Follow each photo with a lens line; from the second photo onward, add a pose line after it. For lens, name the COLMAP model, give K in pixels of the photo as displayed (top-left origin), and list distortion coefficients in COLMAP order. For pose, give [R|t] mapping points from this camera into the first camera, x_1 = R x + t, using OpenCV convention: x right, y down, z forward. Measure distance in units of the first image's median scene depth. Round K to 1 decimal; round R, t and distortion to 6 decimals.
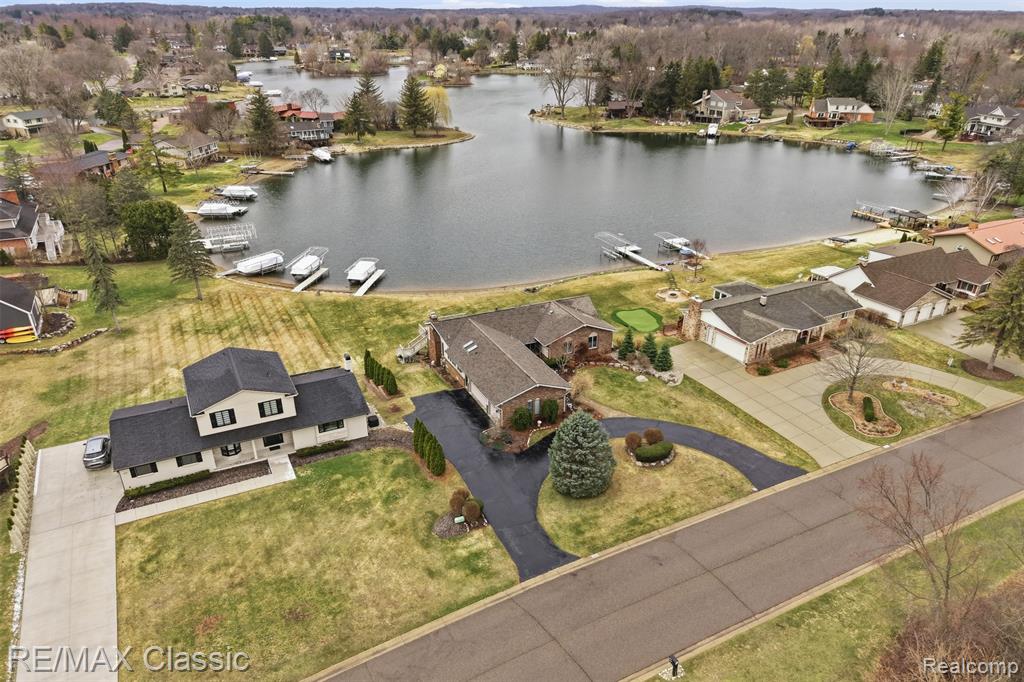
lens RADIAL K [[712.0, 0, 509.8], [0, 712.0, 366.6], [0, 0, 1]] dist [0.009674, -0.000604]
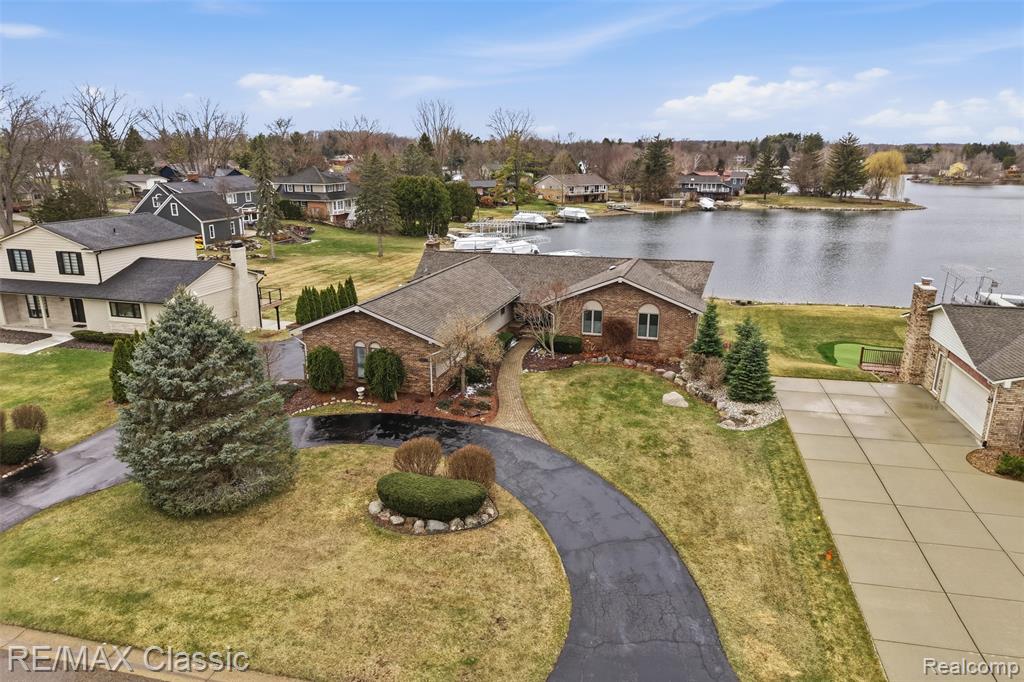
lens RADIAL K [[694.3, 0, 512.0], [0, 694.3, 341.0], [0, 0, 1]] dist [-0.003252, -0.005426]
pose [[0.751805, 0.174371, -0.635912, 0.349117], [-0.295110, 0.951401, -0.088012, 0.046506], [0.589660, 0.253832, 0.766727, 0.551833]]
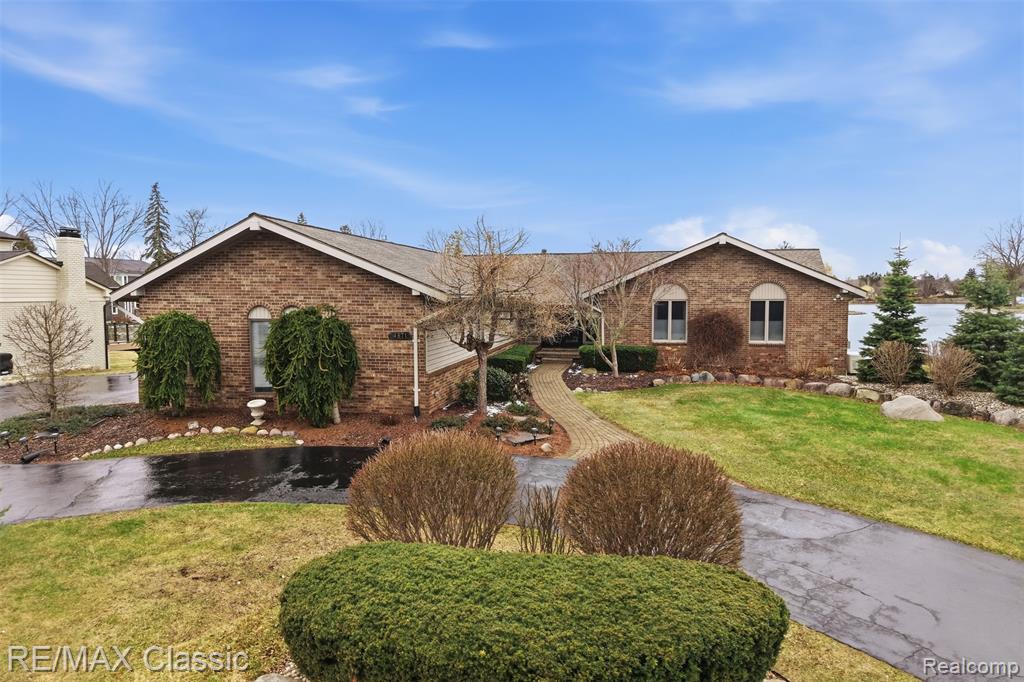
lens RADIAL K [[692.4, 0, 512.0], [0, 692.4, 341.0], [0, 0, 1]] dist [-0.009574, 0.000141]
pose [[0.818528, 0.037959, -0.573211, 0.190451], [-0.253073, 0.919600, -0.300483, 0.085829], [0.515719, 0.391018, 0.762325, 0.705081]]
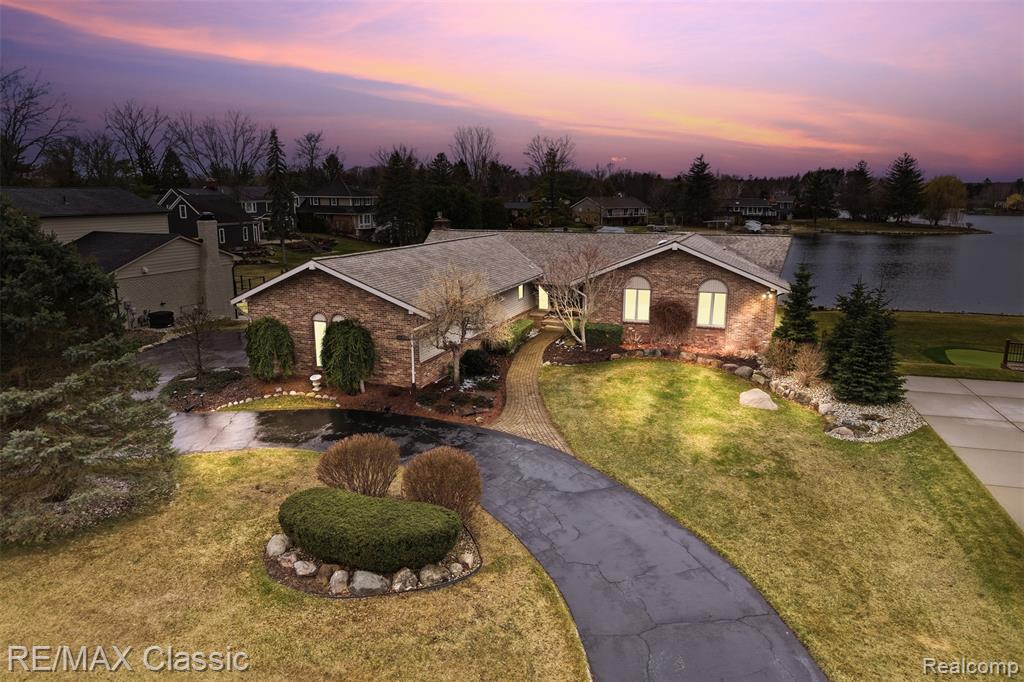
lens RADIAL K [[687.6, 0, 512.0], [0, 687.6, 341.0], [0, 0, 1]] dist [-0.013511, 0.001102]
pose [[0.713273, 0.151218, -0.684379, 0.286469], [-0.314880, 0.941497, -0.120144, 0.057862], [0.626173, 0.301192, 0.719160, 0.654494]]
